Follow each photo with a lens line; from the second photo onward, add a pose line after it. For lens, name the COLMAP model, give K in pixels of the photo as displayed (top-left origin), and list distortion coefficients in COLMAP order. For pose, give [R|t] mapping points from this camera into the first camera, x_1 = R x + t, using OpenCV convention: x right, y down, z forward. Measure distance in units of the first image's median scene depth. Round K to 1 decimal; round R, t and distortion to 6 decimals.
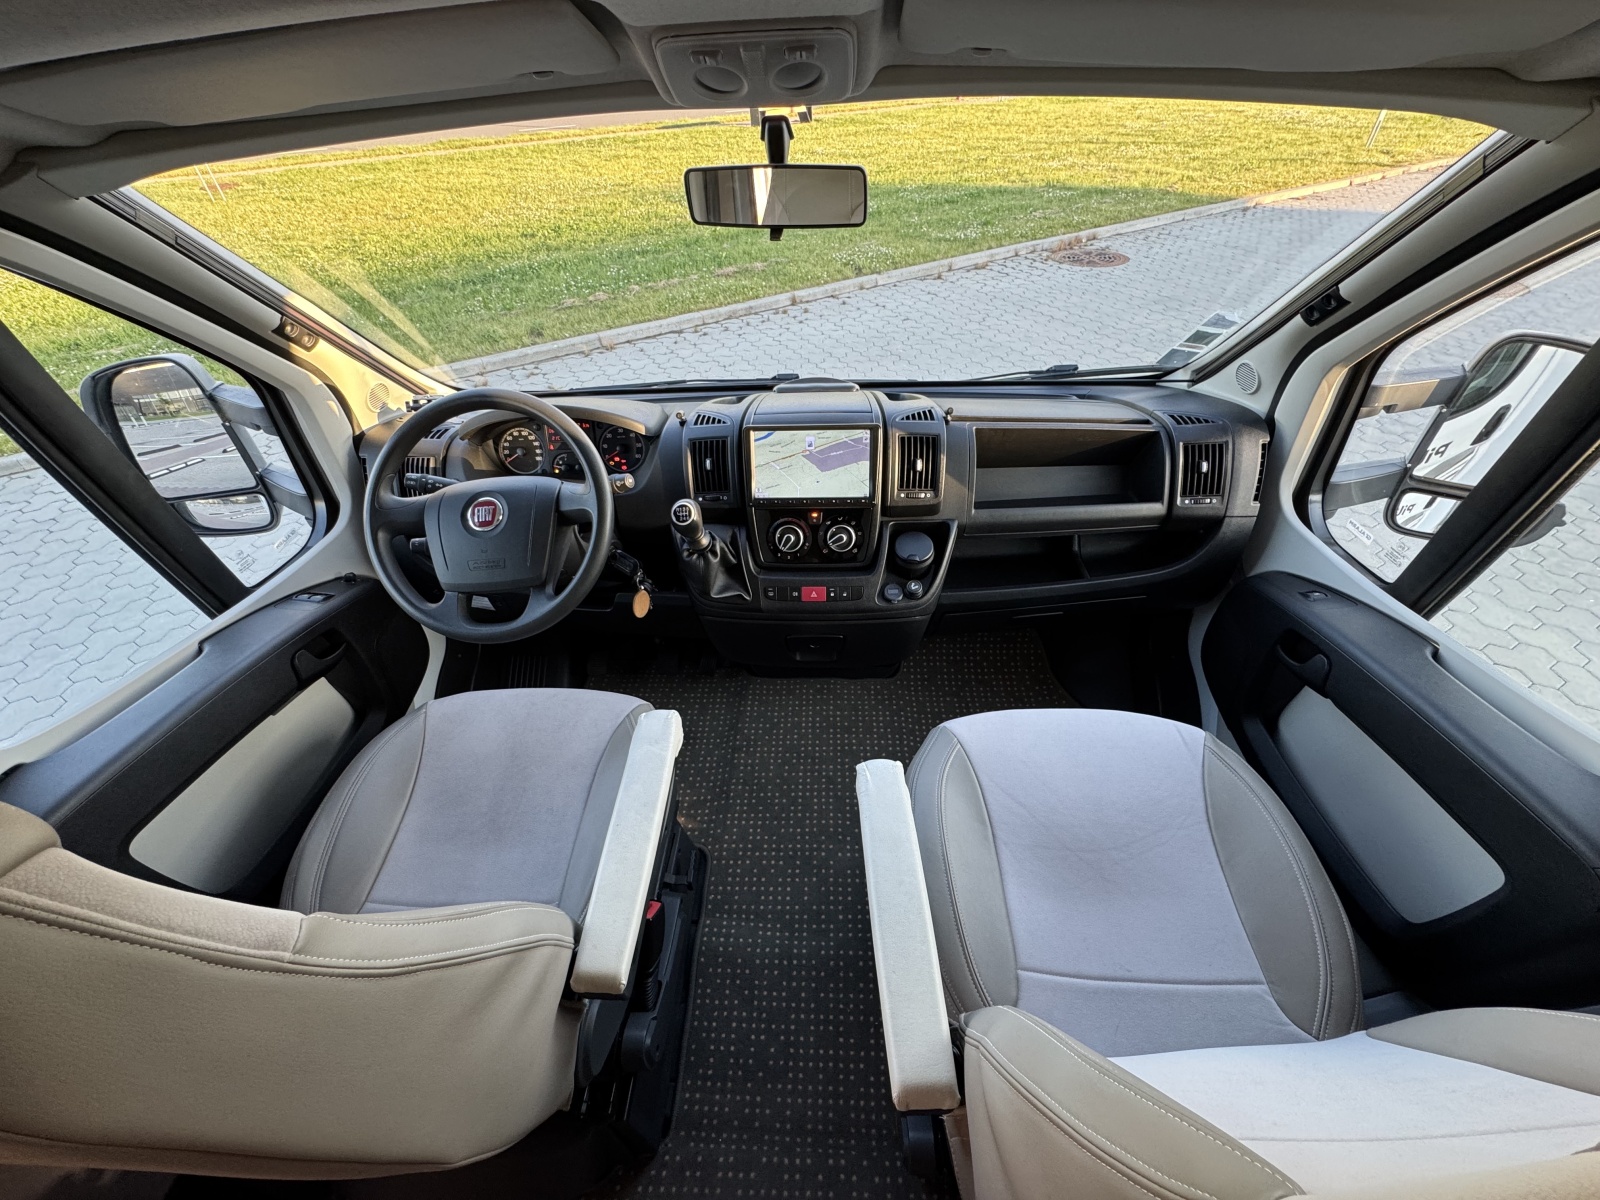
lens RADIAL K [[645.9, 0, 800.0], [0, 645.9, 600.0], [0, 0, 1]] dist [-0.003691, -0.000139]
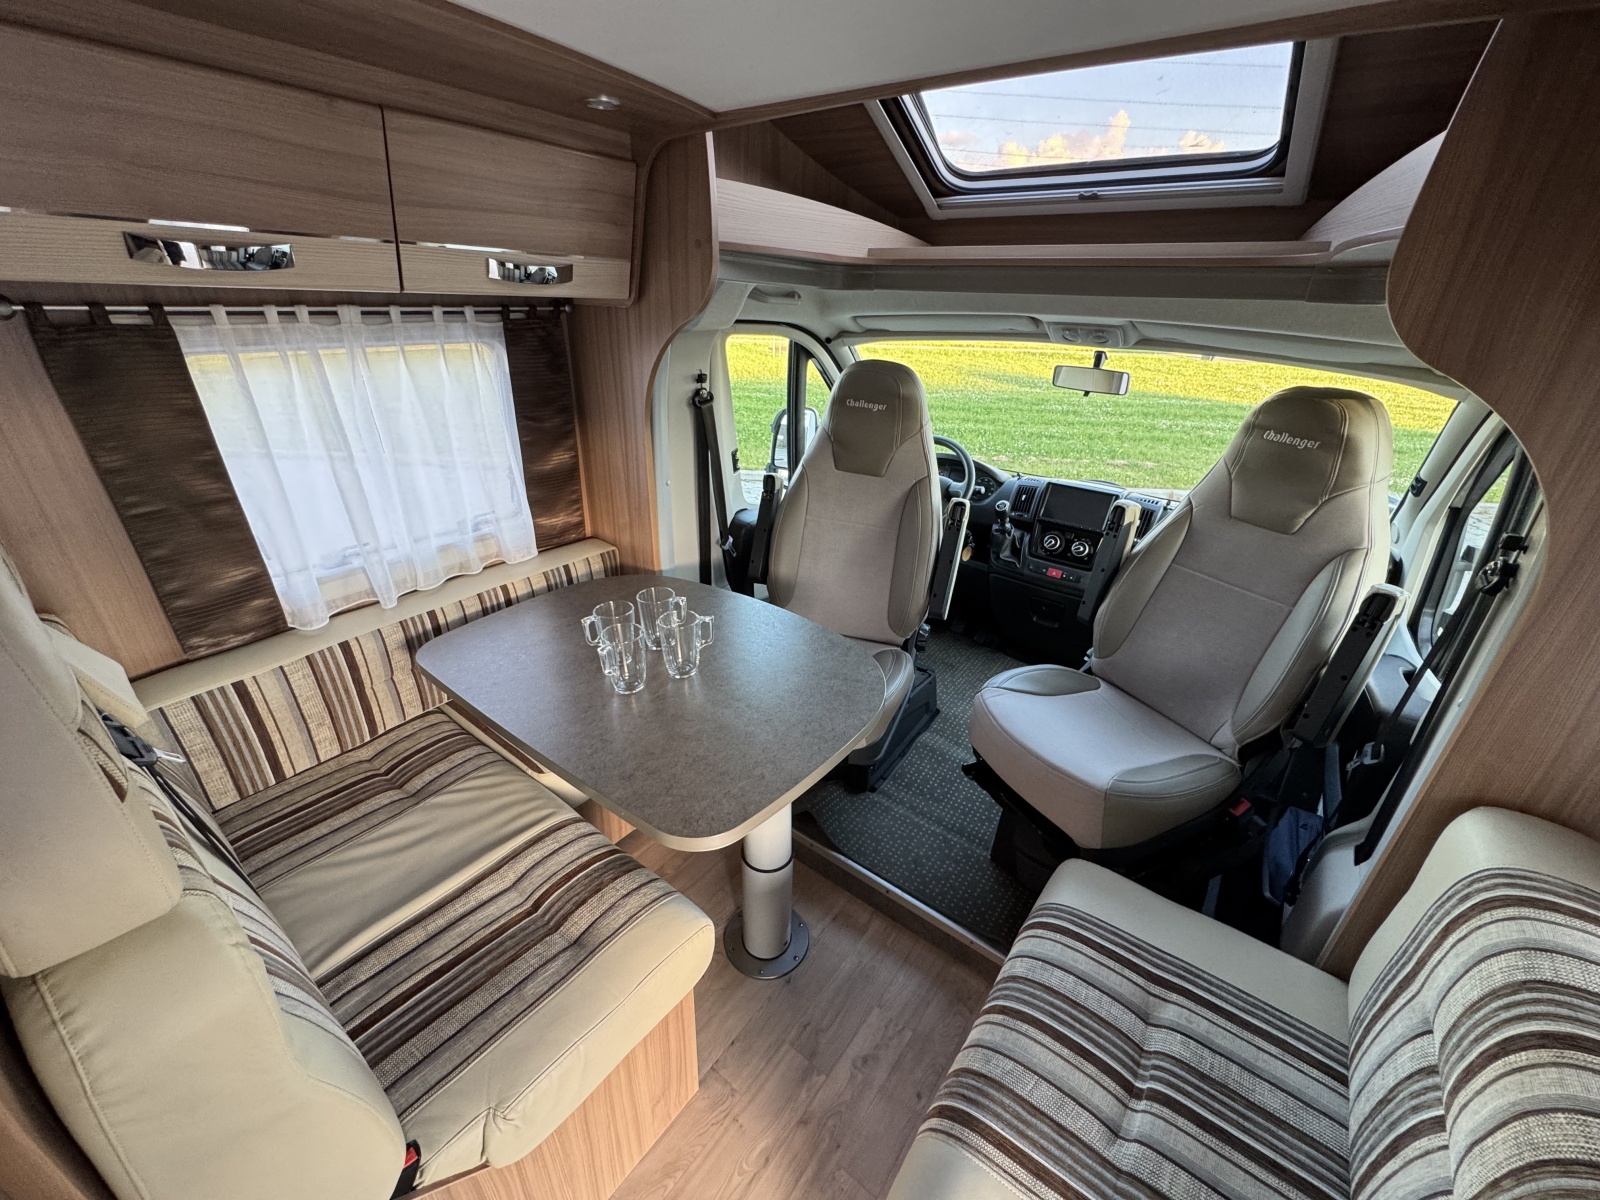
lens RADIAL K [[645.9, 0, 800.0], [0, 645.9, 600.0], [0, 0, 1]] dist [-0.003691, -0.000139]
pose [[0.819367, 0.303207, -0.486522, 0.056007], [-0.413551, 0.900364, -0.135356, 0.098746], [0.397006, 0.312108, 0.863119, -0.138991]]
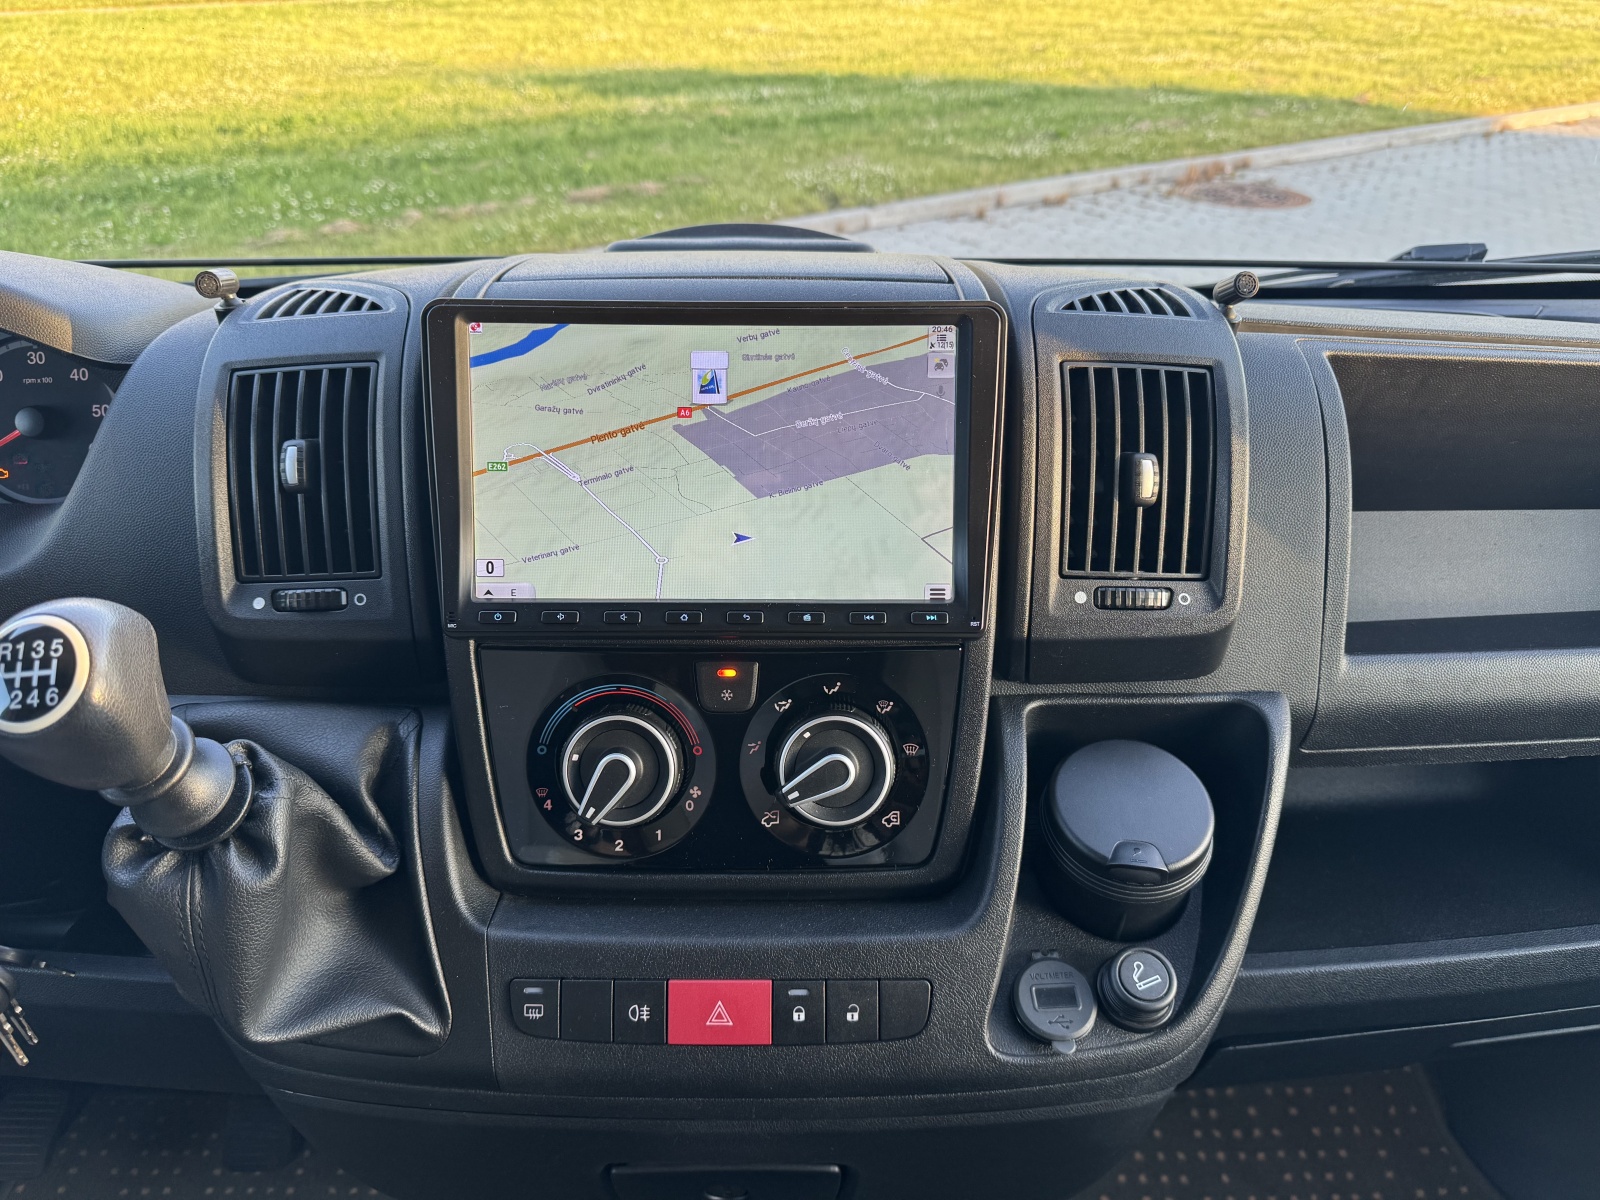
lens RADIAL K [[1166.3, 0, 800.0], [0, 1166.3, 600.0], [0, 0, 1]] dist [-0.030828, -0.002265]
pose [[0.997905, 0.011769, 0.063614, 0.003547], [-0.001027, 0.986071, -0.166323, -0.013866], [-0.064685, 0.165909, 0.984017, 0.090765]]
